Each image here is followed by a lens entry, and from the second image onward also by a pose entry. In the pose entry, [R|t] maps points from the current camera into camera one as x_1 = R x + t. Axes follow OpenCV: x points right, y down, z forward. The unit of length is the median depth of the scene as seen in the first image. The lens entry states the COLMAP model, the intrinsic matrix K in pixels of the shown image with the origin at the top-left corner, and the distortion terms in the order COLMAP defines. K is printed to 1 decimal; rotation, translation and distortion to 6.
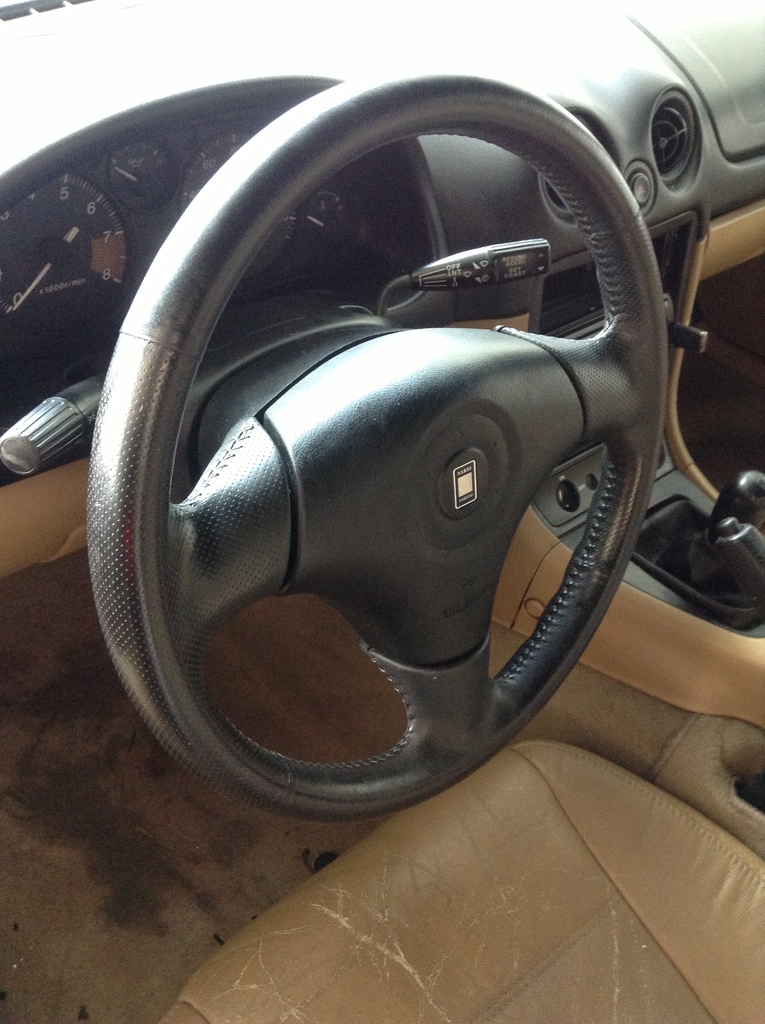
lens RADIAL K [[944.4, 0, 354.2], [0, 944.4, 503.9], [0, 0, 1]] dist [0.003992, 0.000000]
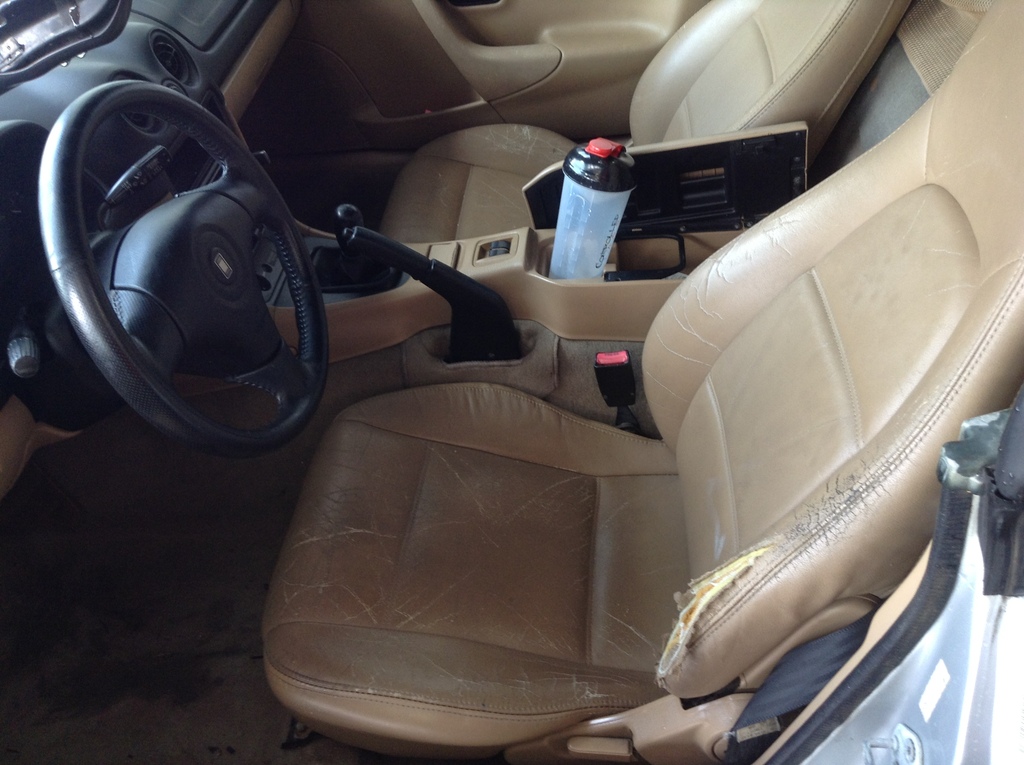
lens RADIAL K [[944.4, 0, 504.8], [0, 944.4, 392.2], [0, 0, 1]] dist [0.003992, 0.000000]
pose [[0.686616, -0.591200, 0.423132, -0.355733], [0.585928, 0.794542, 0.159347, 0.166583], [-0.430402, 0.138515, 0.891946, -0.721882]]
